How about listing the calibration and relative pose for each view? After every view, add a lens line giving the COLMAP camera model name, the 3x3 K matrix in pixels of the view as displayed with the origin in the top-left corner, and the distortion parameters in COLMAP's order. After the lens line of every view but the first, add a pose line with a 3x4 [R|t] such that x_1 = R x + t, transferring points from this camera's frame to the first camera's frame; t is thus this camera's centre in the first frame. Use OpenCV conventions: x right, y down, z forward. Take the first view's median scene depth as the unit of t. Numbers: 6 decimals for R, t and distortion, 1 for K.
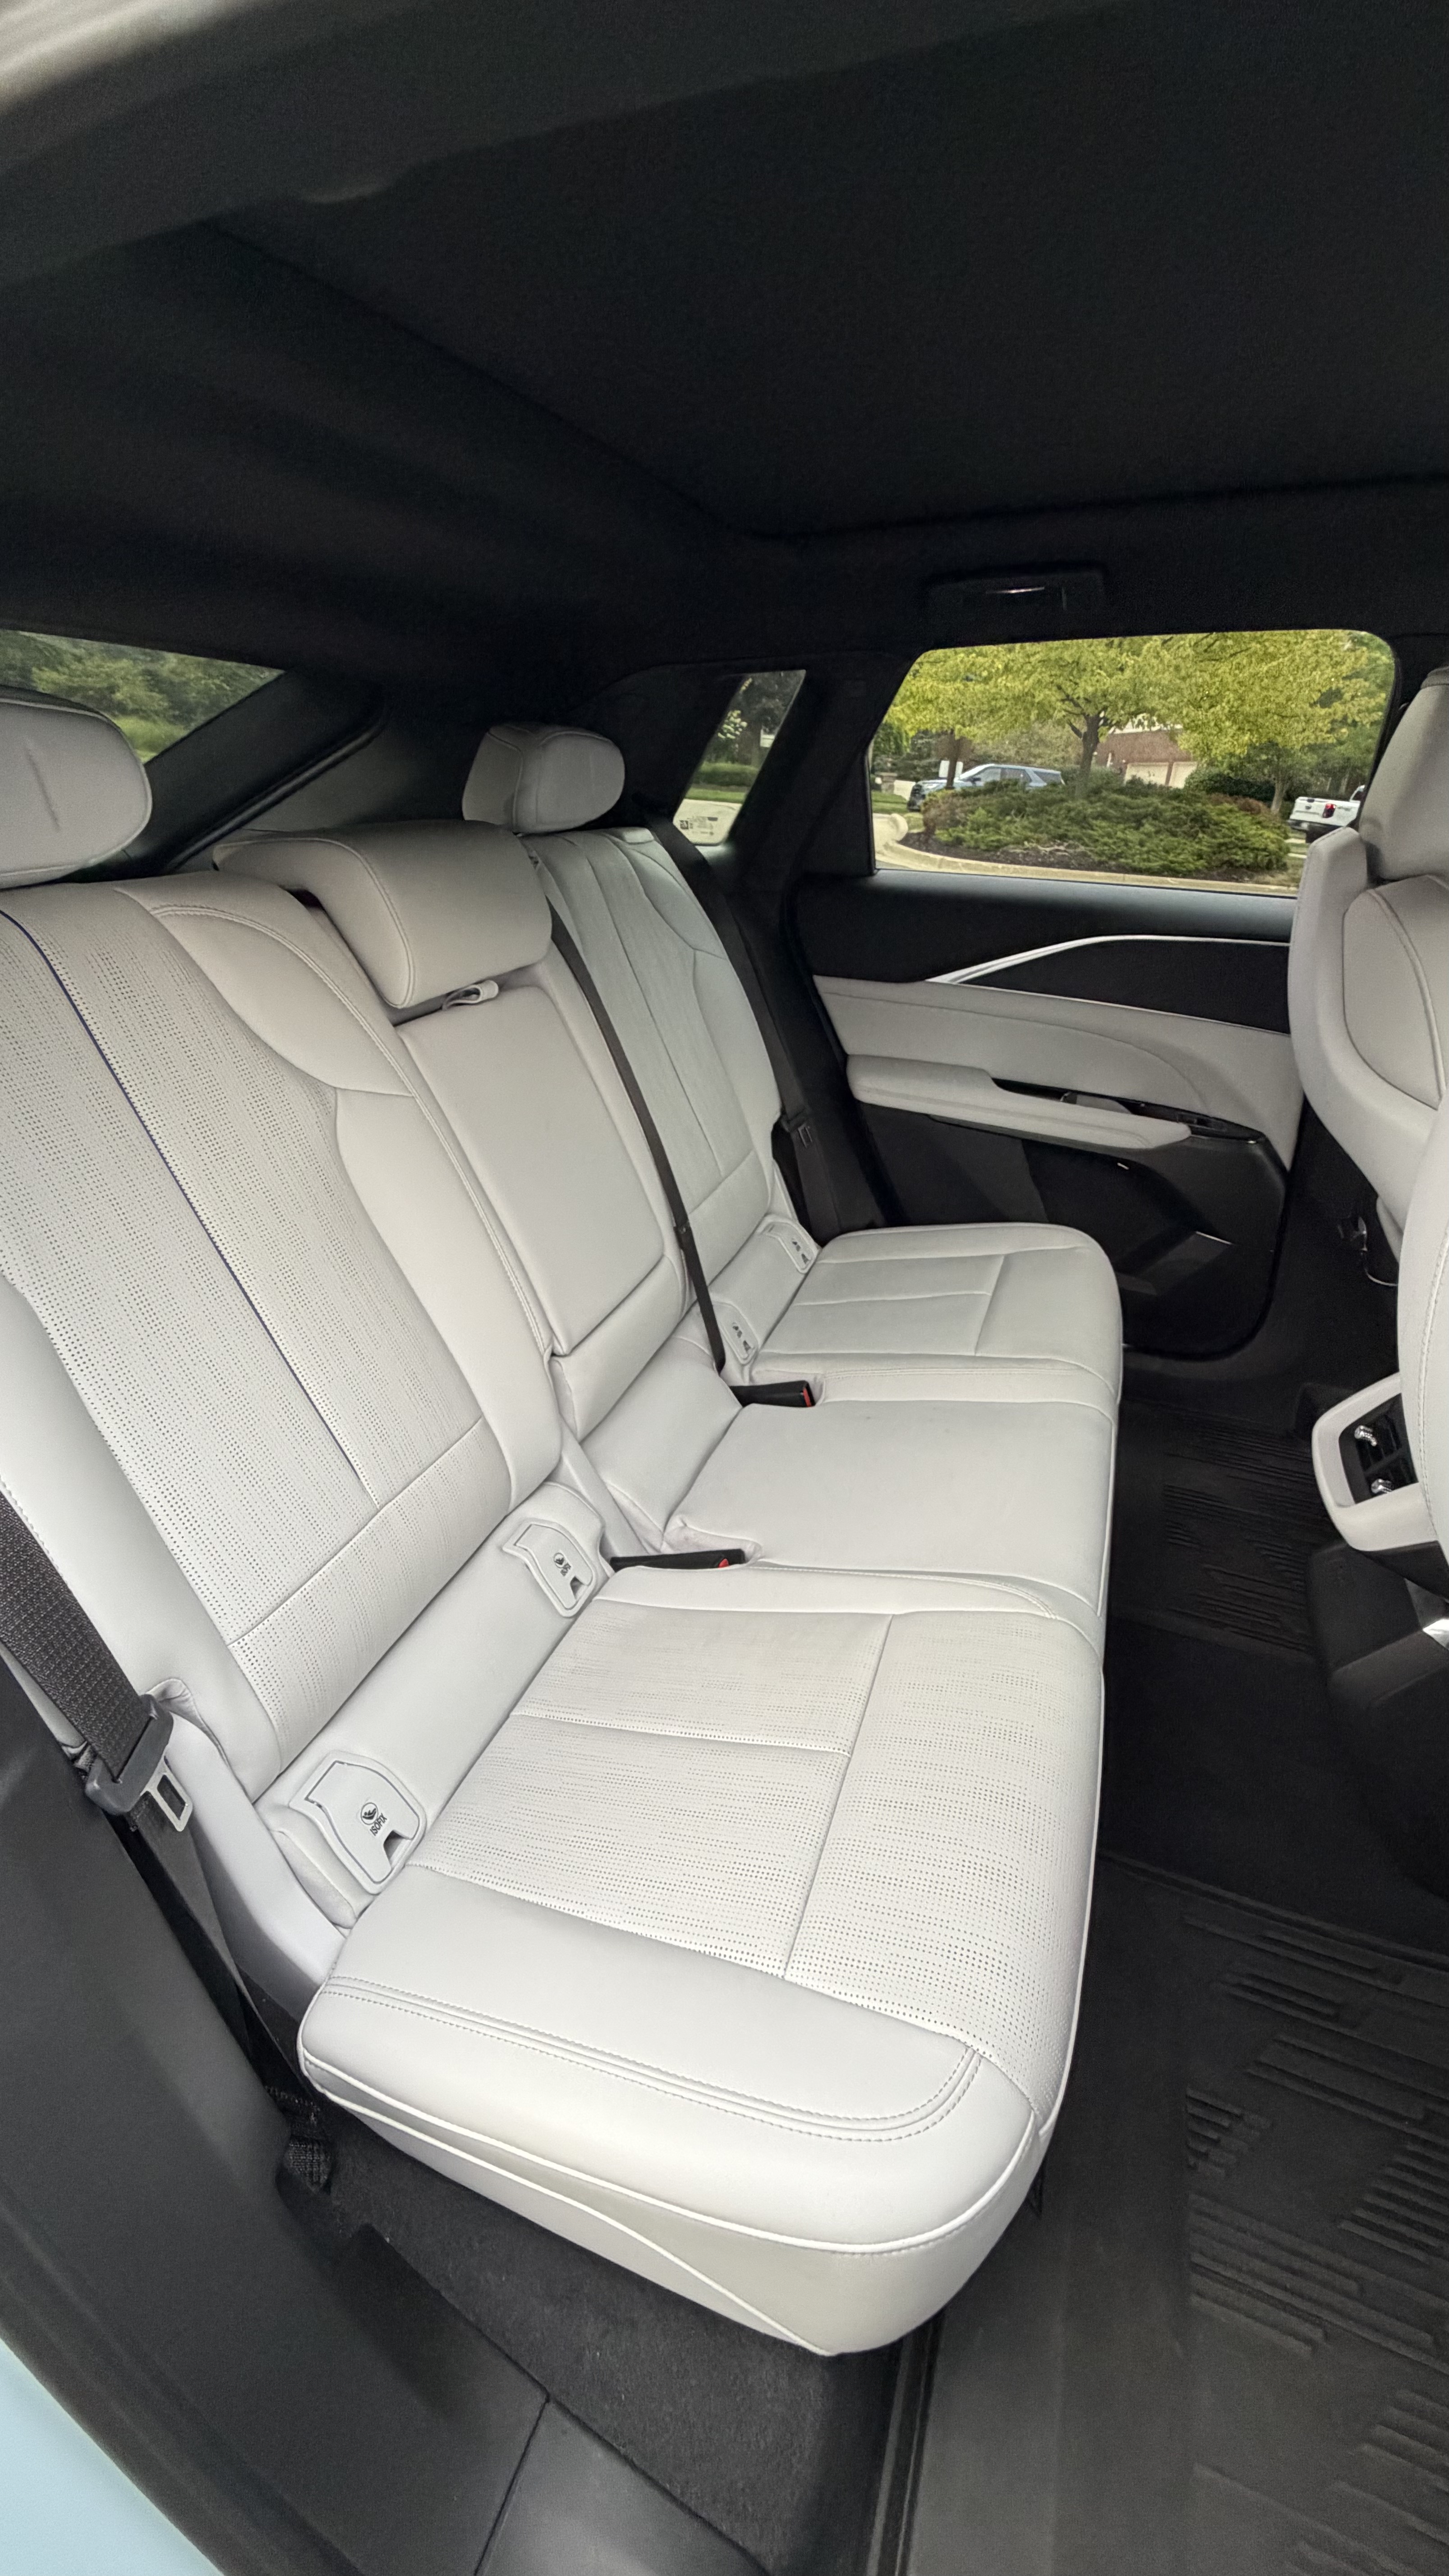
lens RADIAL K [[1021.0, 0, 724.5], [0, 1021.0, 1288.0], [0, 0, 1]] dist [0.001763, 0.000273]
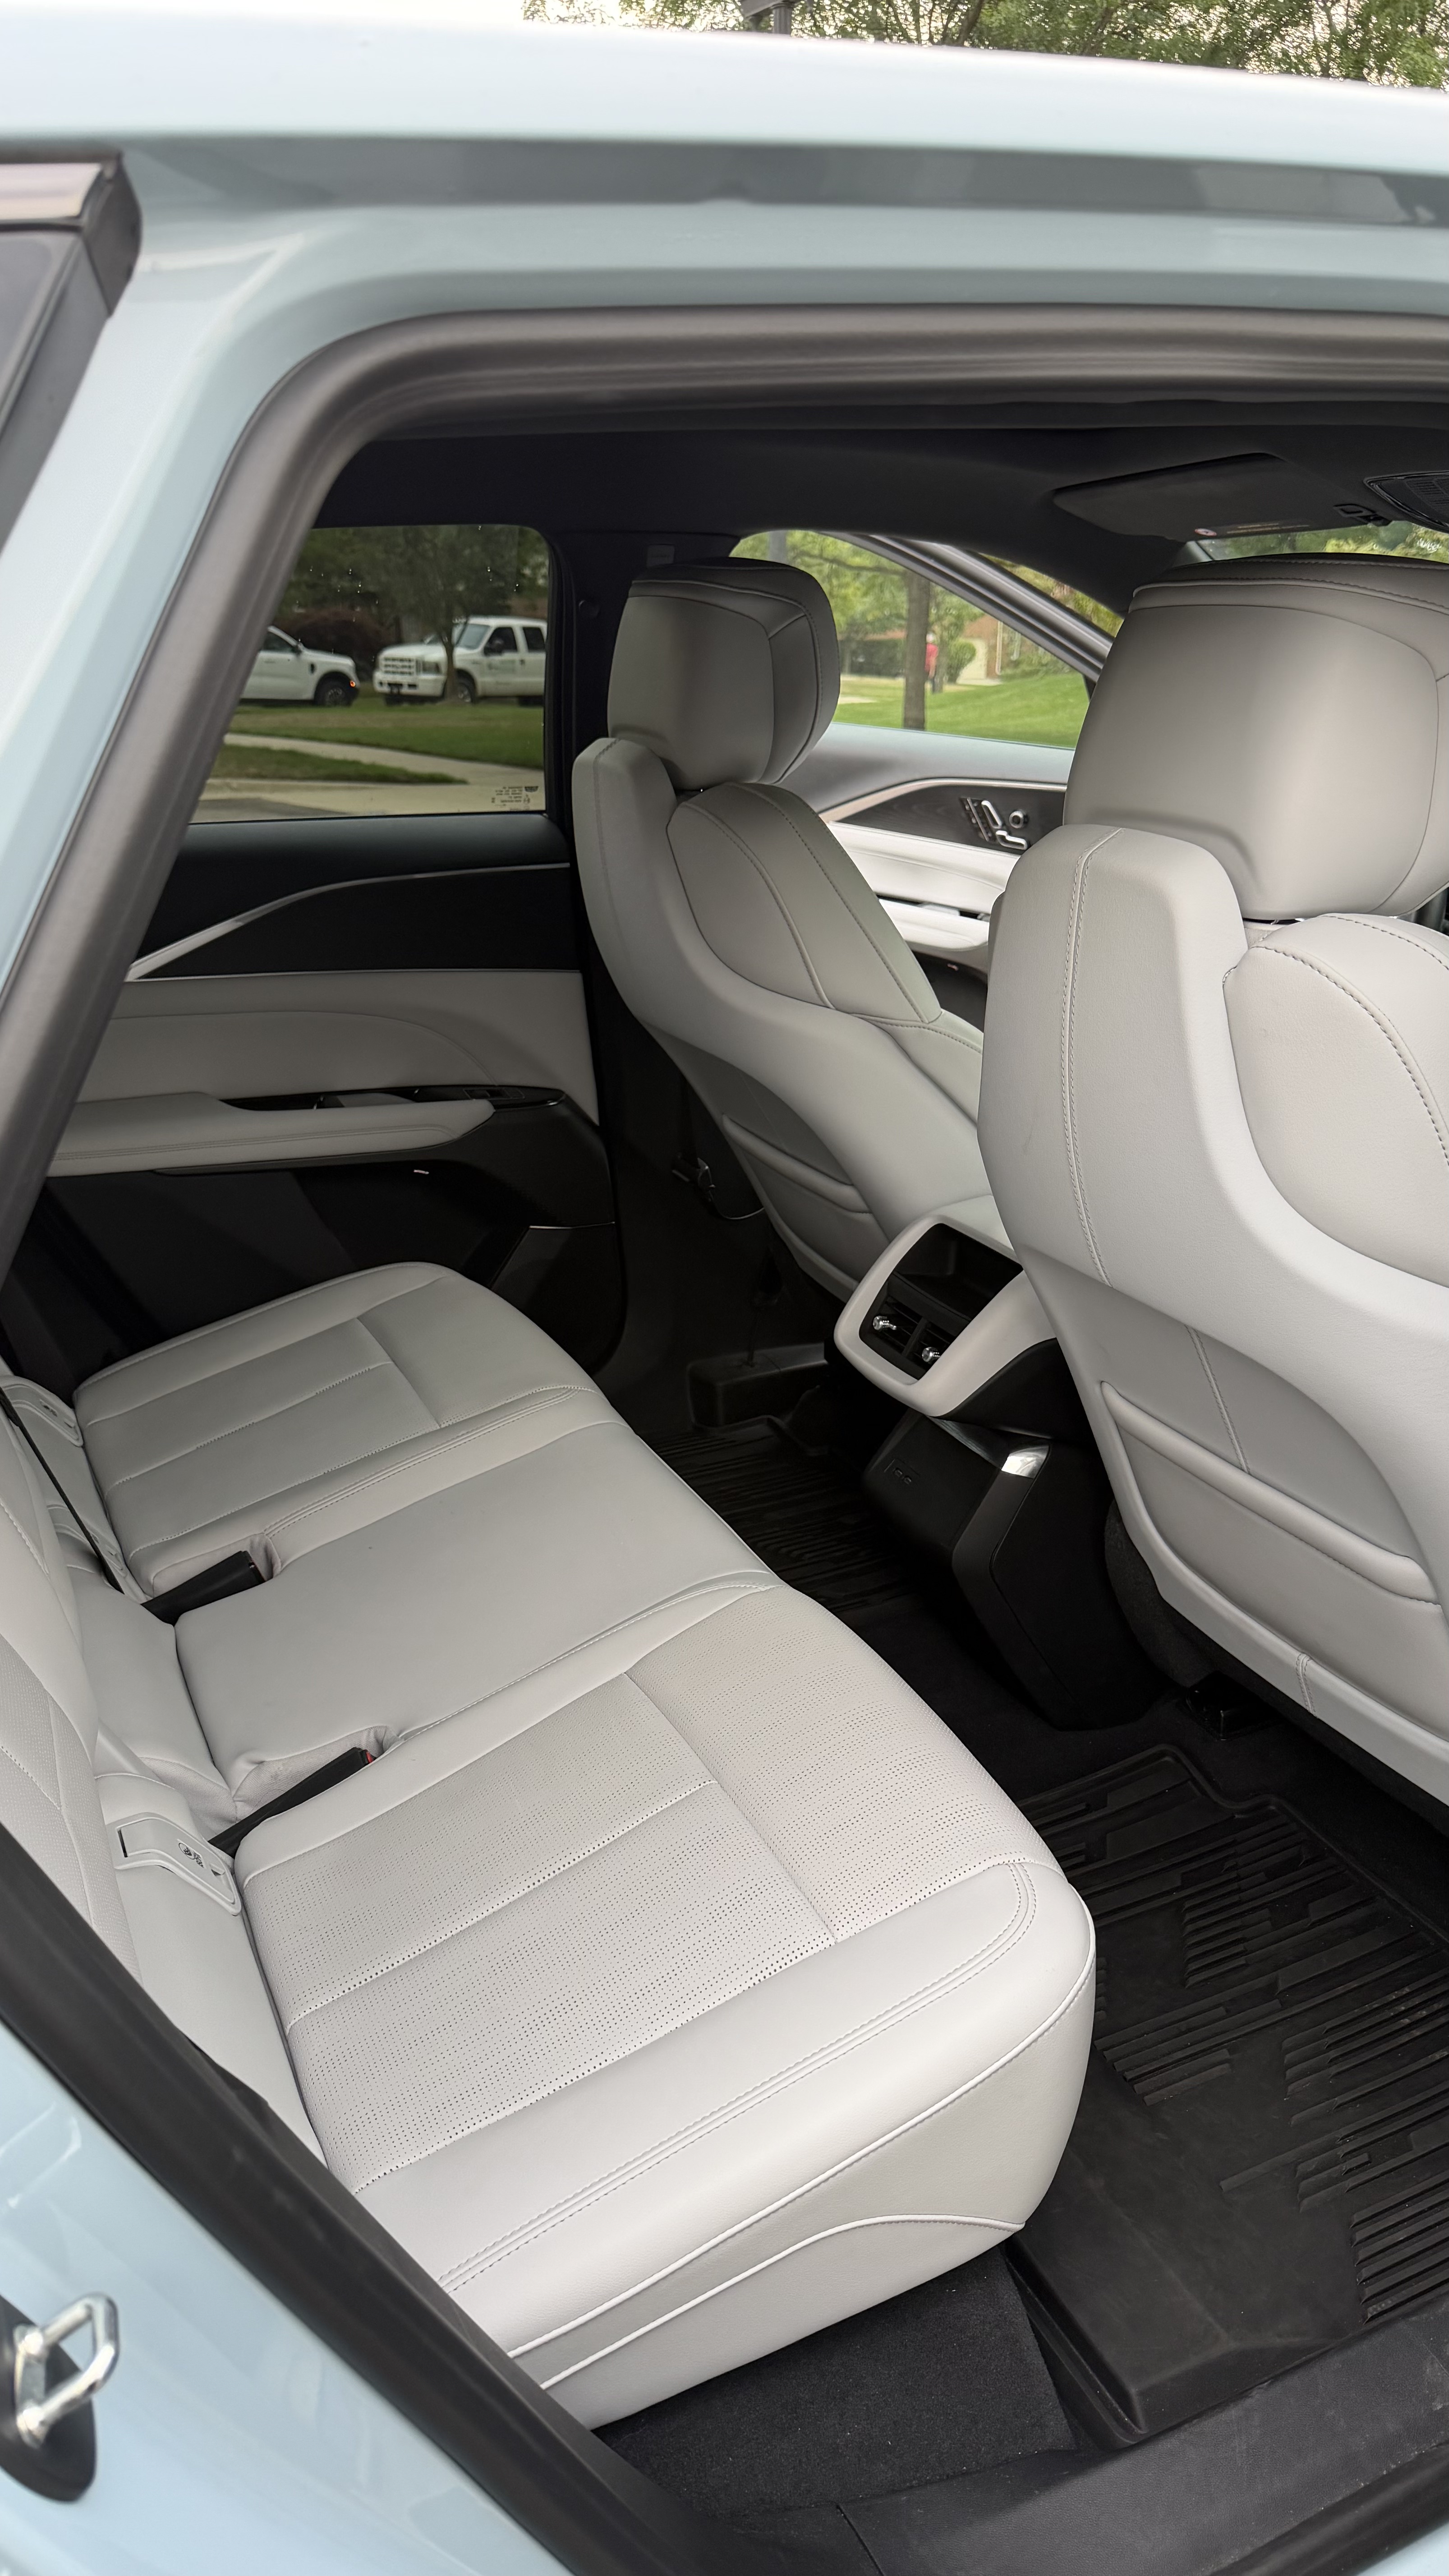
lens RADIAL K [[1812.1, 0, 724.5], [0, 1812.1, 1288.0], [0, 0, 1]] dist [0.087557, -0.113923]
pose [[0.693937, -0.280325, 0.663227, -0.466308], [0.353554, 0.935072, 0.025300, 0.008597], [-0.627257, 0.216930, 0.747991, -0.168076]]
